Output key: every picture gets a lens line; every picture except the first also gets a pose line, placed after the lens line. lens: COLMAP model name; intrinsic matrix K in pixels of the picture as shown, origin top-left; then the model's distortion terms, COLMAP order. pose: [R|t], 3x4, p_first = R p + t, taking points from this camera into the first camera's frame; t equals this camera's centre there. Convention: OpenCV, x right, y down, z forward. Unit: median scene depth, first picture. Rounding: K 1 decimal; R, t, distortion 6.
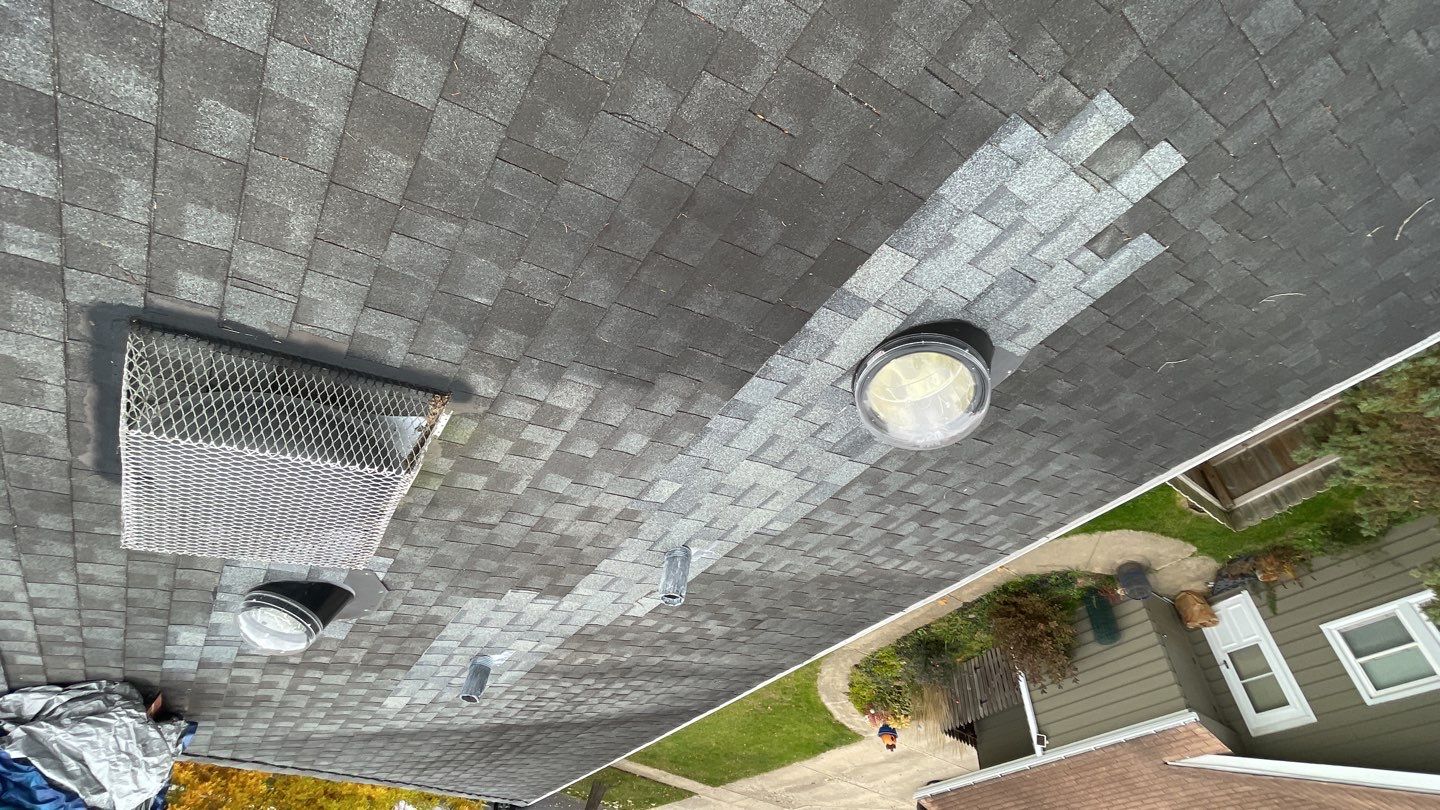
lens RADIAL K [[665.2, 0, 720.0], [0, 665.2, 405.0], [0, 0, 1]] dist [-0.014836, 0.009197]
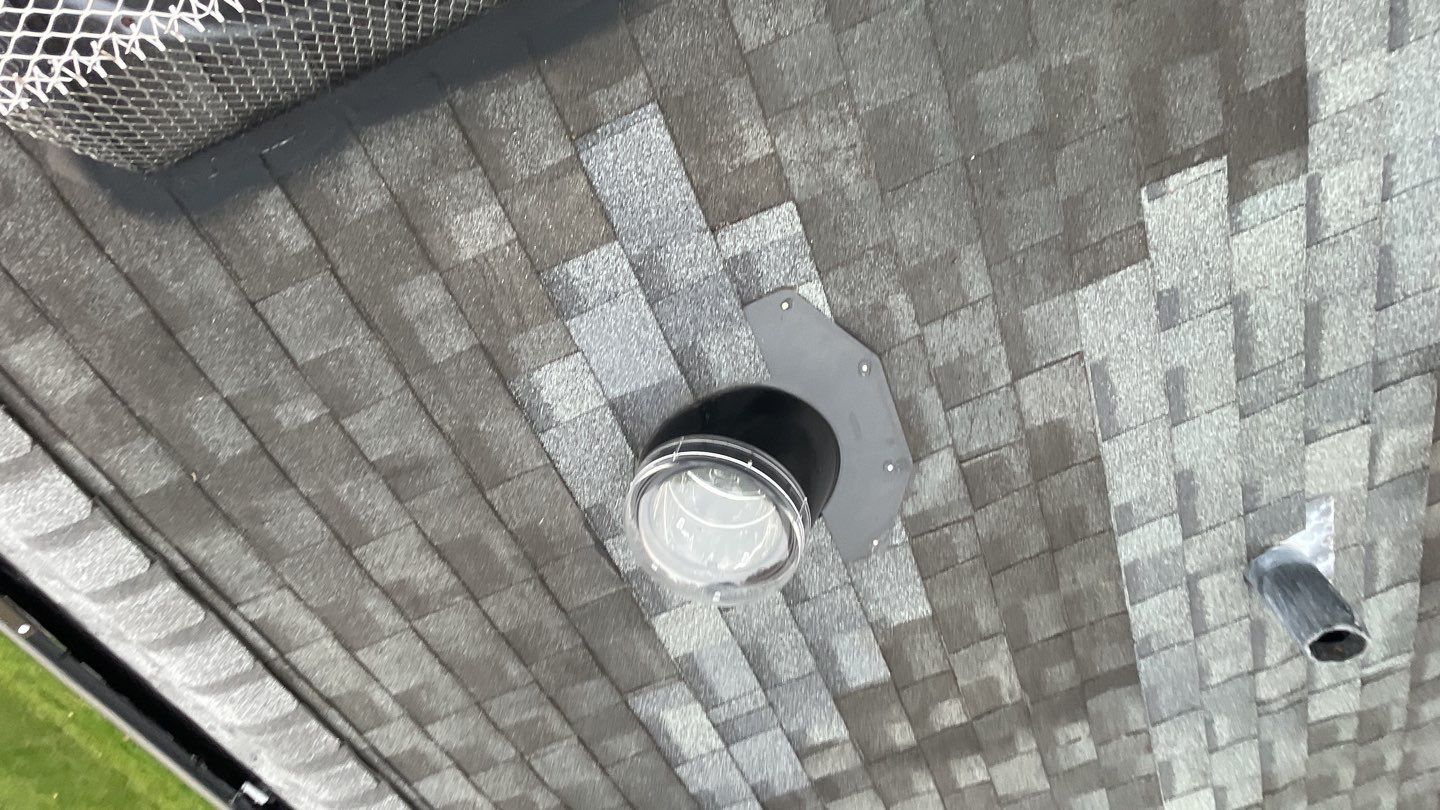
lens RADIAL K [[665.2, 0, 720.0], [0, 665.2, 405.0], [0, 0, 1]] dist [-0.014836, 0.009197]
pose [[0.555872, -0.706011, -0.438811, -0.340146], [0.504551, 0.706078, -0.496873, 0.390944], [0.660632, 0.054796, 0.748707, 0.545039]]
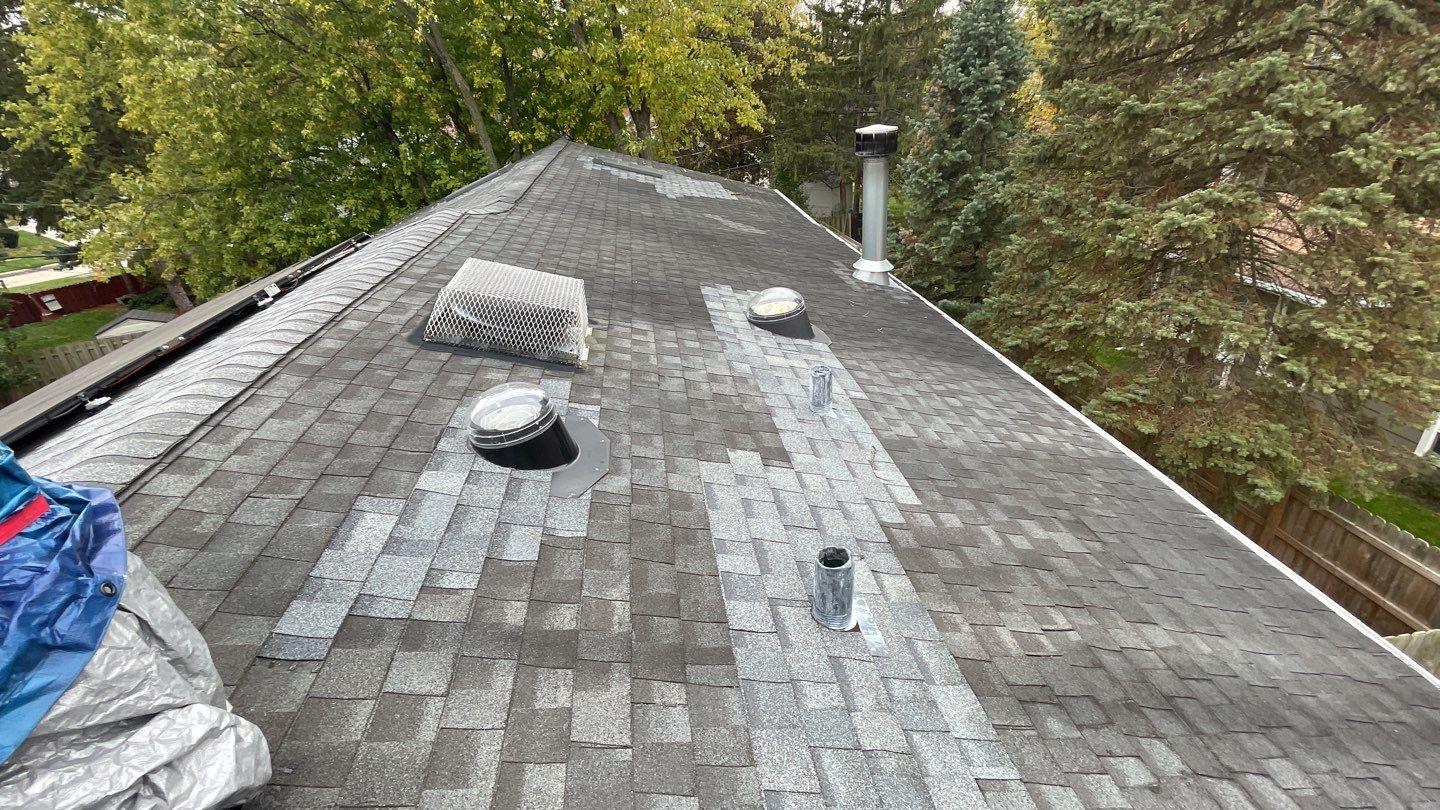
lens RADIAL K [[665.2, 0, 720.0], [0, 665.2, 405.0], [0, 0, 1]] dist [-0.014836, 0.009197]
pose [[0.755214, -0.263329, 0.600258, -0.795613], [0.468373, -0.423855, -0.775225, 0.938228], [0.458561, 0.866605, -0.196765, 1.039850]]
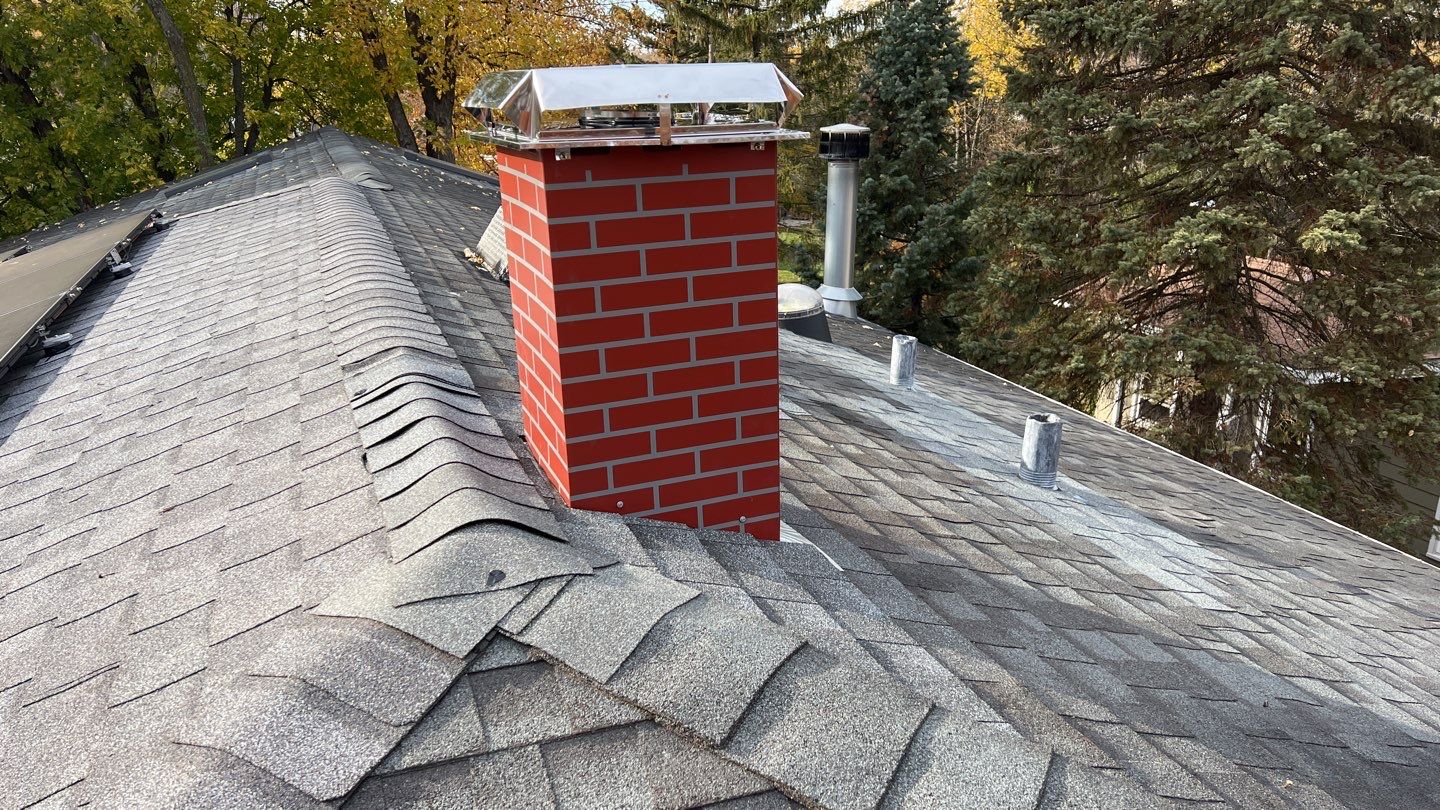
lens RADIAL K [[1071.7, 0, 705.1], [0, 1071.7, 421.9], [0, 0, 1]] dist [0.088007, -0.103405]
pose [[0.585860, -0.154978, 0.795455, -1.458326], [0.627568, -0.534283, -0.566304, 0.879614], [0.512763, 0.830977, -0.215756, 1.149254]]
